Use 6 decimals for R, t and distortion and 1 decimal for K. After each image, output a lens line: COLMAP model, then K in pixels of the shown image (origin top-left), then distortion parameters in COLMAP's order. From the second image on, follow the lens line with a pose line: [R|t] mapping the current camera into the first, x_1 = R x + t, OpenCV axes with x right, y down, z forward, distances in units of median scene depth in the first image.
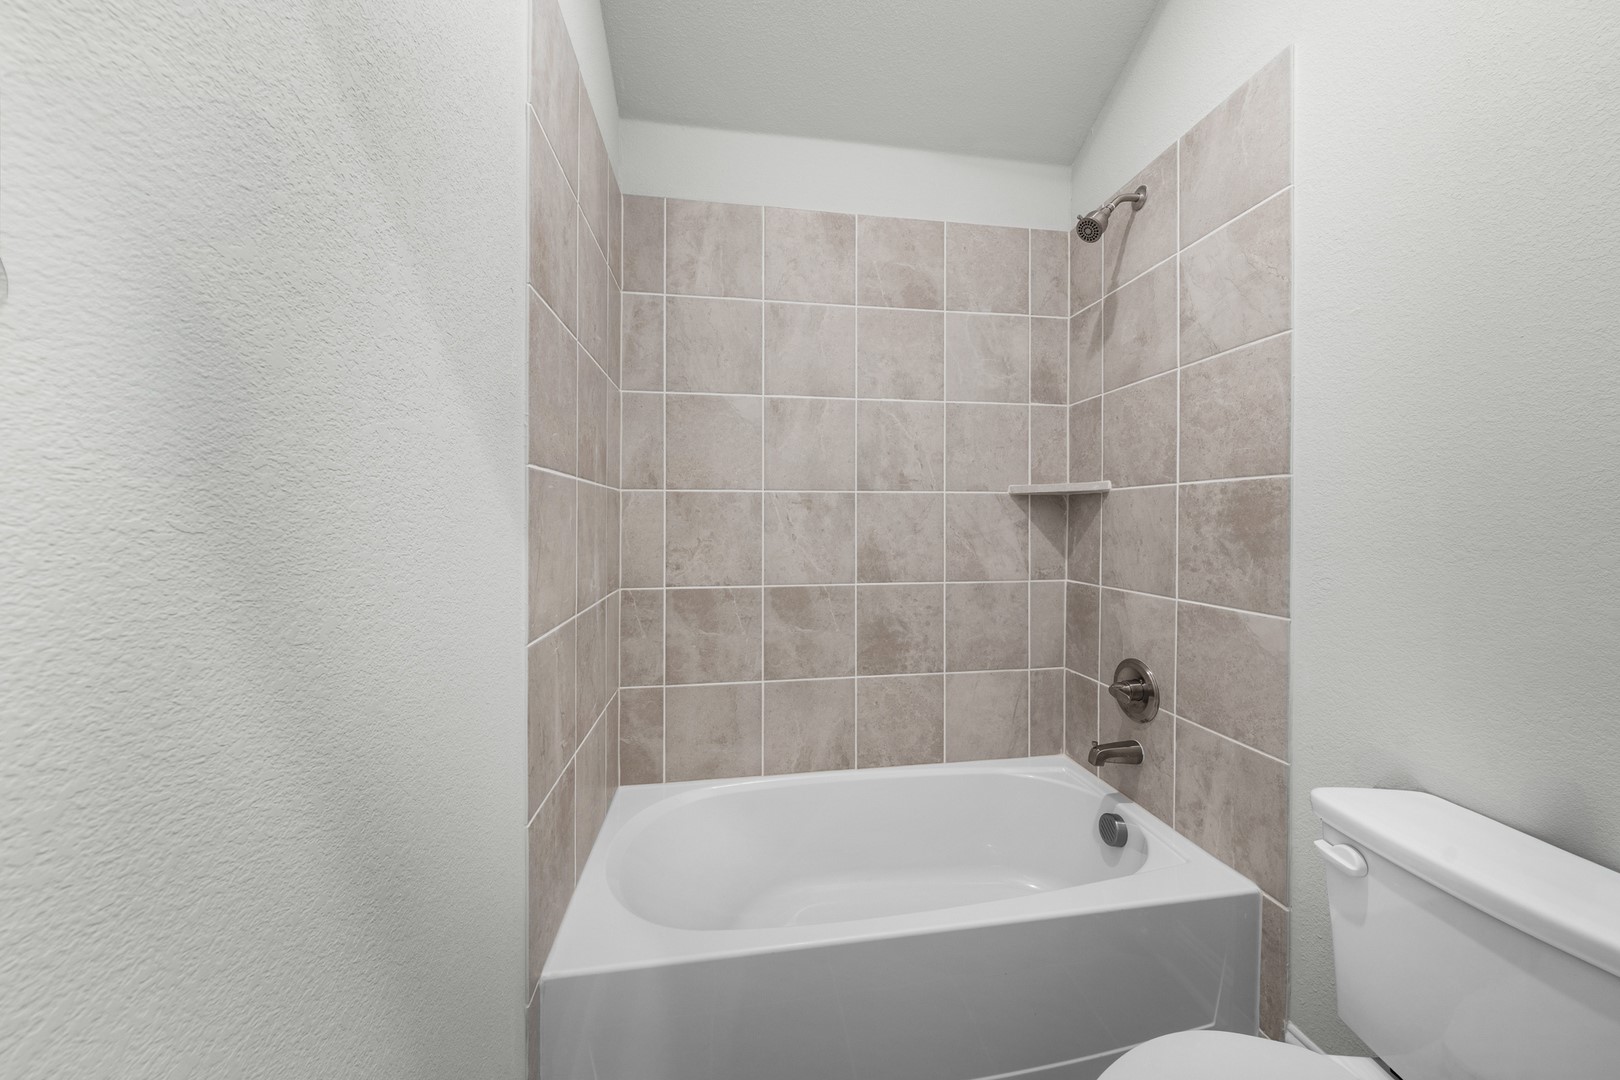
lens RADIAL K [[557.5, 0, 812.1], [0, 557.5, 530.0], [0, 0, 1]] dist [-0.001447, 0.000366]
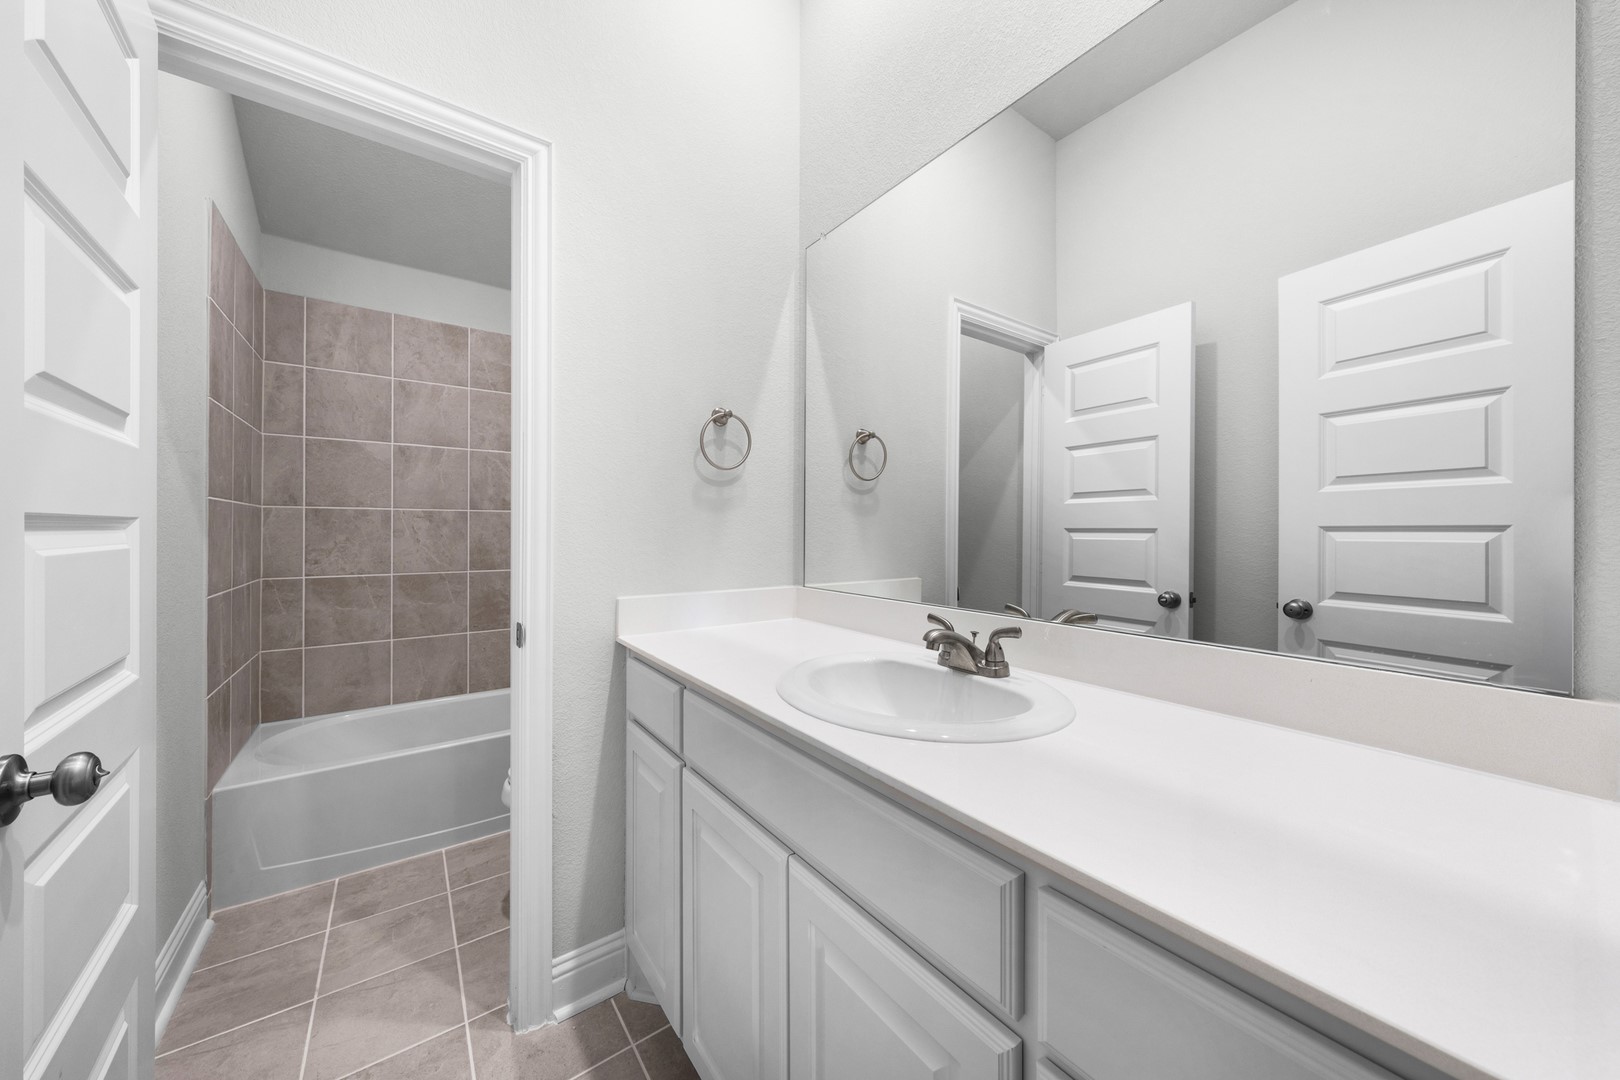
lens RADIAL K [[557.5, 0, 806.9], [0, 557.5, 534.3], [0, 0, 1]] dist [-0.001447, 0.000366]
pose [[0.885345, -0.000622, 0.464934, 0.198003], [0.005976, 0.999932, -0.010041, 0.017873], [-0.464896, 0.011668, 0.885288, -0.804114]]
